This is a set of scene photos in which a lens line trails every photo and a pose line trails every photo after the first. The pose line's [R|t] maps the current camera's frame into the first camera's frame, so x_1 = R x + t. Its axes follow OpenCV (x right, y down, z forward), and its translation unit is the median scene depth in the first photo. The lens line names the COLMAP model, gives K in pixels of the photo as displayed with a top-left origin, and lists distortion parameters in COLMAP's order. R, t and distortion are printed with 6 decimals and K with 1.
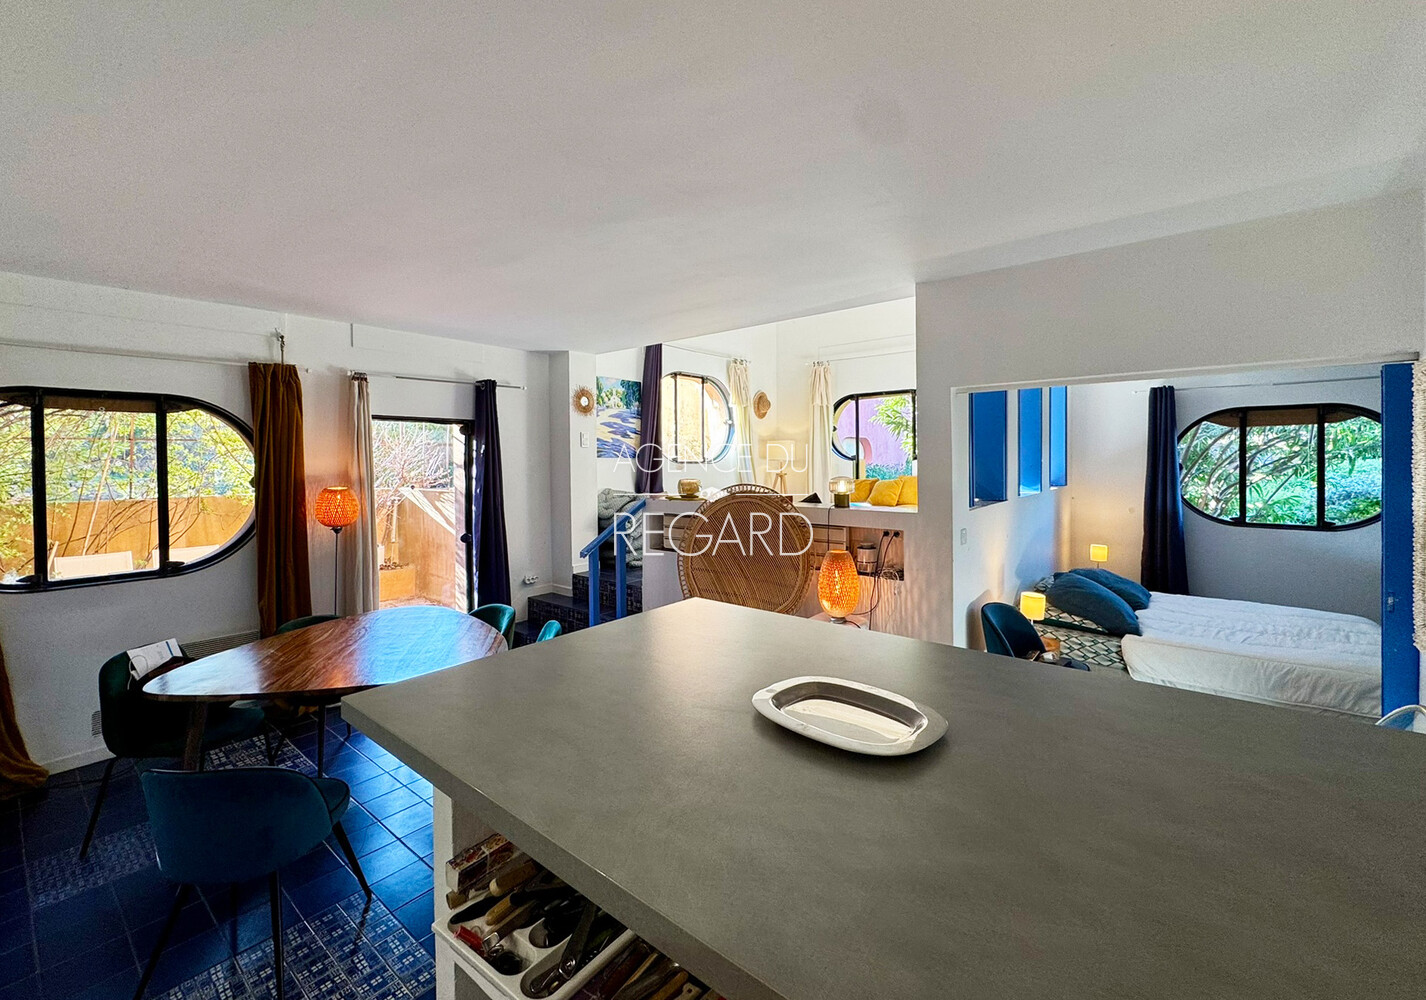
lens RADIAL K [[597.0, 0, 706.2], [0, 597.0, 464.8], [0, 0, 1]] dist [-0.001345, -0.000047]
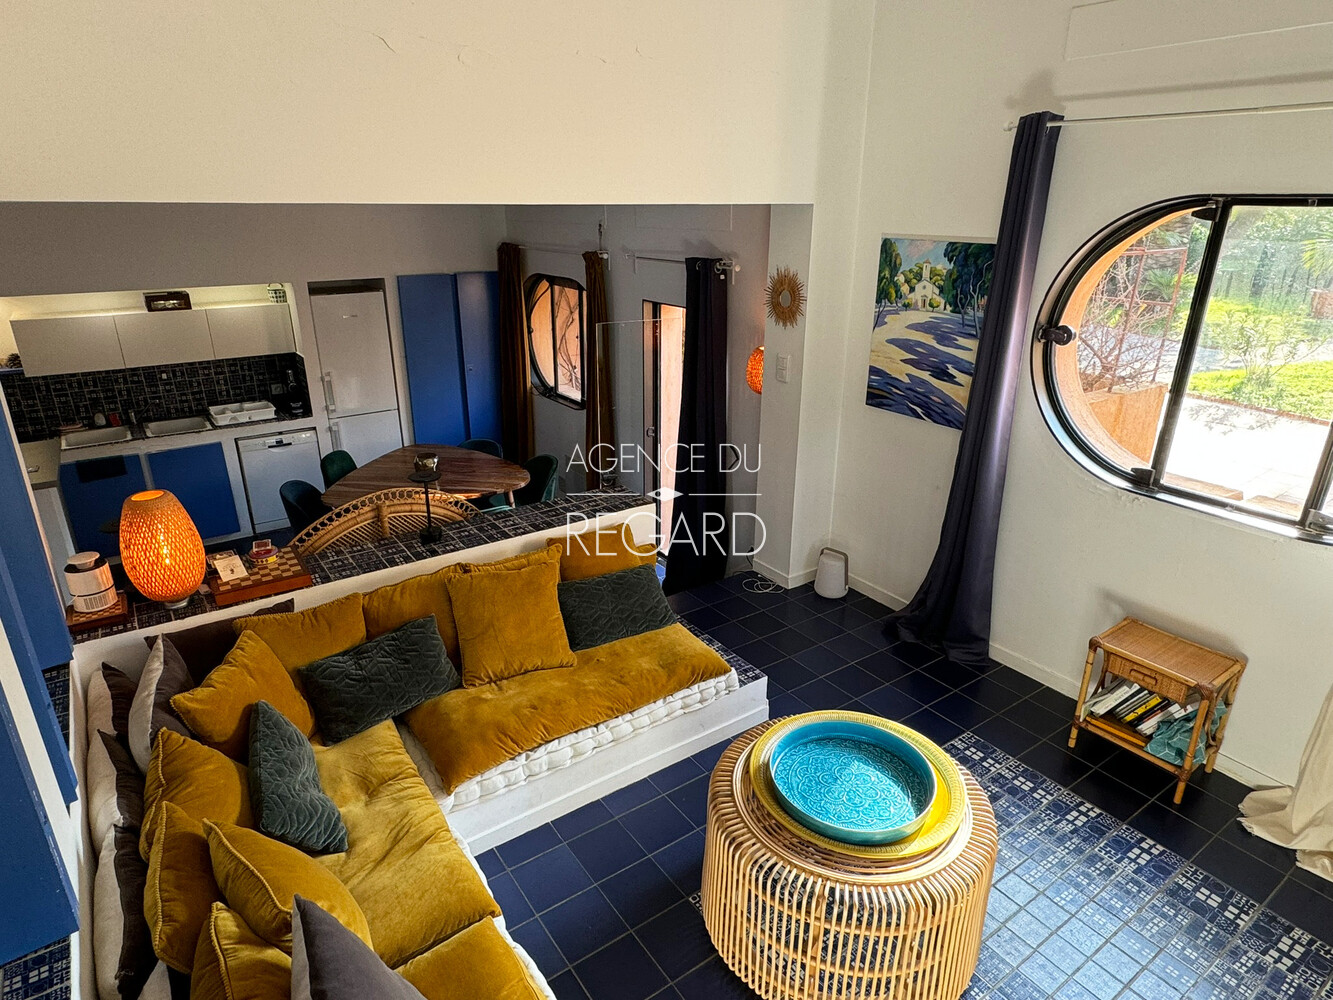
lens RADIAL K [[782.9, 0, 666.4], [0, 782.9, 509.5], [0, 0, 1]] dist [0.001233, 0.002176]
pose [[-0.253770, 0.354065, -0.900132, 0.494180], [-0.021796, 0.928266, 0.371277, -0.175347], [0.967019, 0.113838, -0.227849, 0.995995]]
